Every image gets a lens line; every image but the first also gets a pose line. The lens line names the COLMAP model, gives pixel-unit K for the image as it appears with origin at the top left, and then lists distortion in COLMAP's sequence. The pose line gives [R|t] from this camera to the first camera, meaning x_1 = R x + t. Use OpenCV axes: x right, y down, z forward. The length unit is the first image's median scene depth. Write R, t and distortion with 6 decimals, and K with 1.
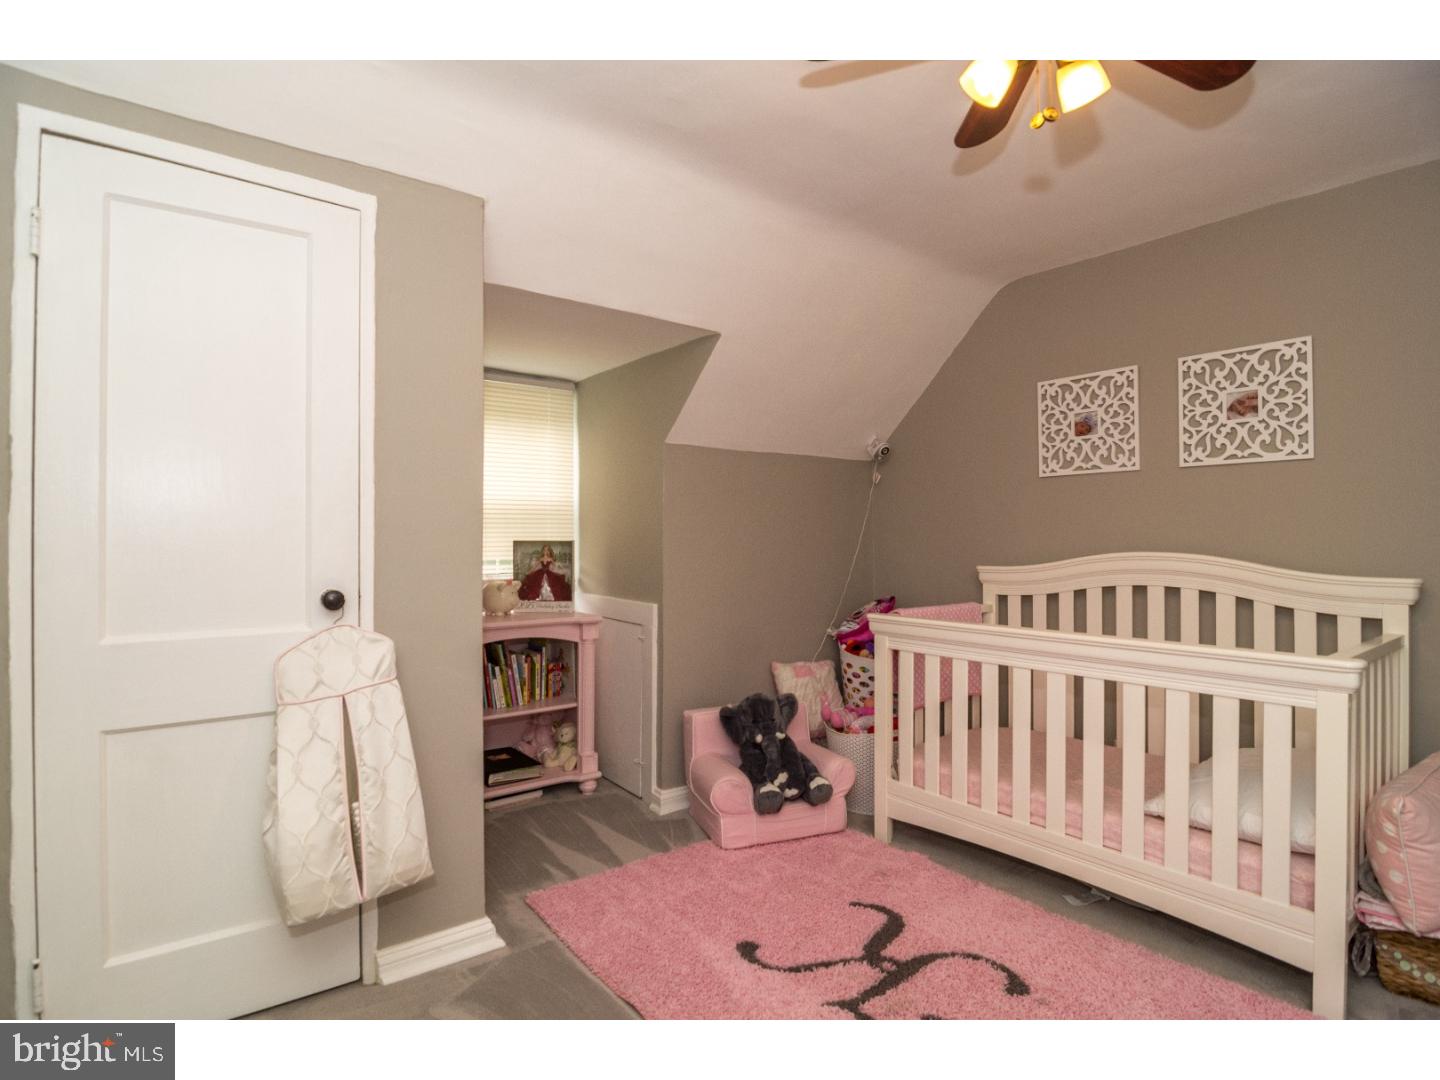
lens RADIAL K [[776.7, 0, 720.6], [0, 776.7, 537.1], [0, 0, 1]] dist [-0.004013, -0.002130]
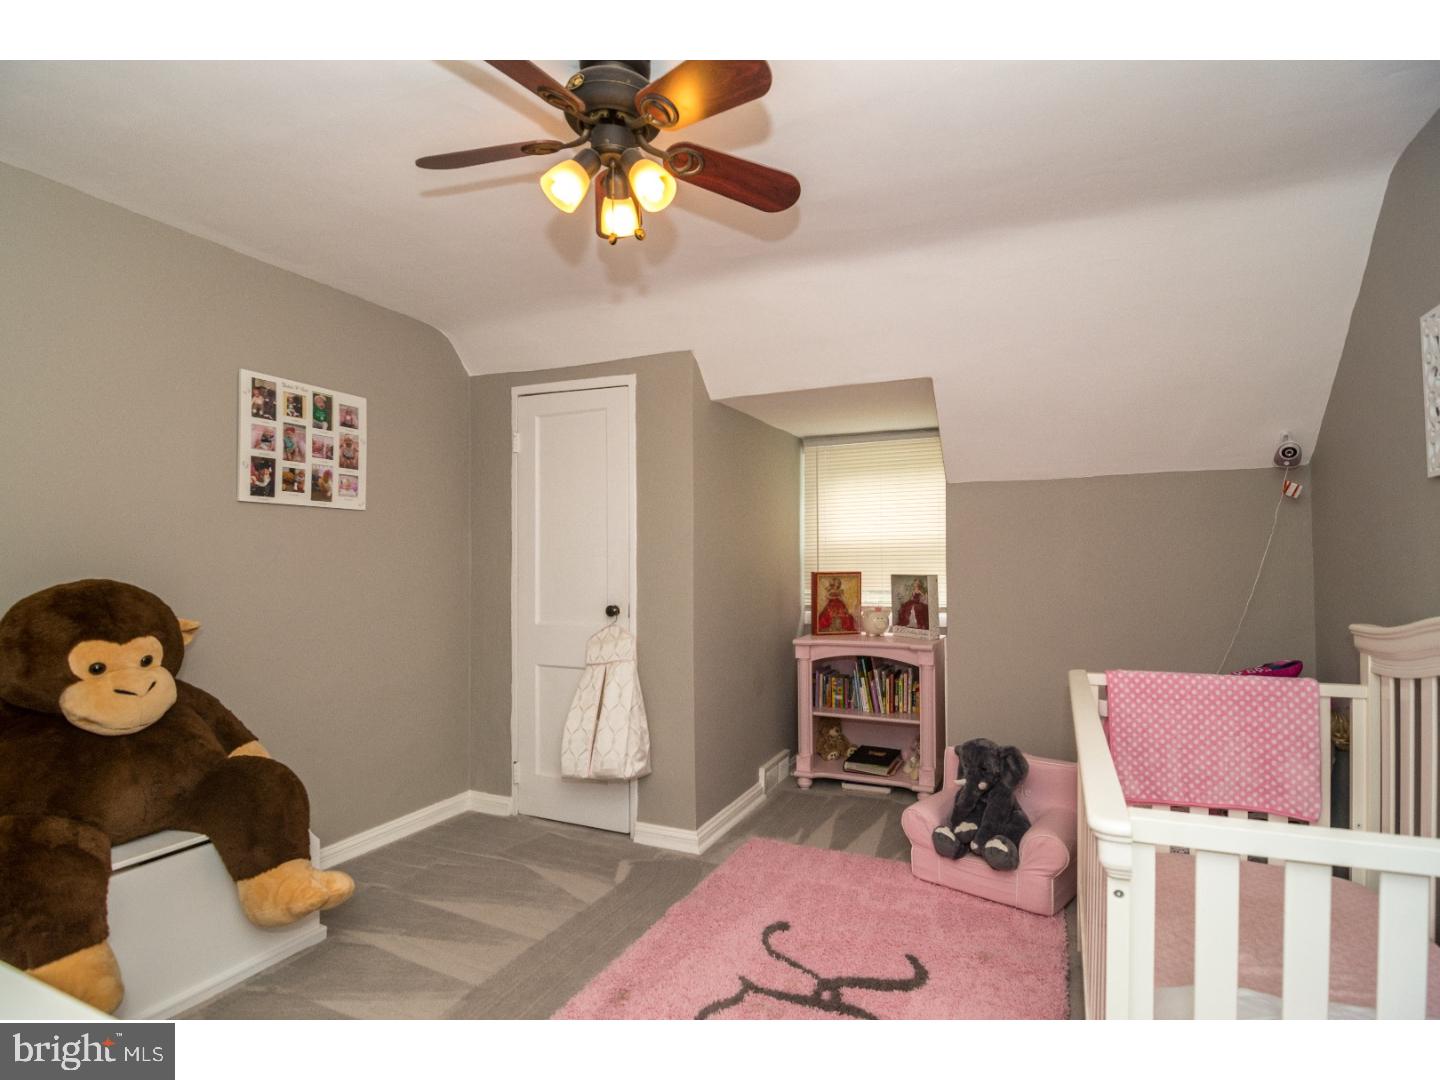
lens RADIAL K [[734.9, 0, 717.2], [0, 734.9, 551.9], [0, 0, 1]] dist [0.000134, -0.000056]
pose [[0.448426, -0.014498, -0.893702, 0.791336], [0.004284, 0.999892, -0.014071, -0.020075], [0.893810, 0.002481, 0.448440, 0.326535]]
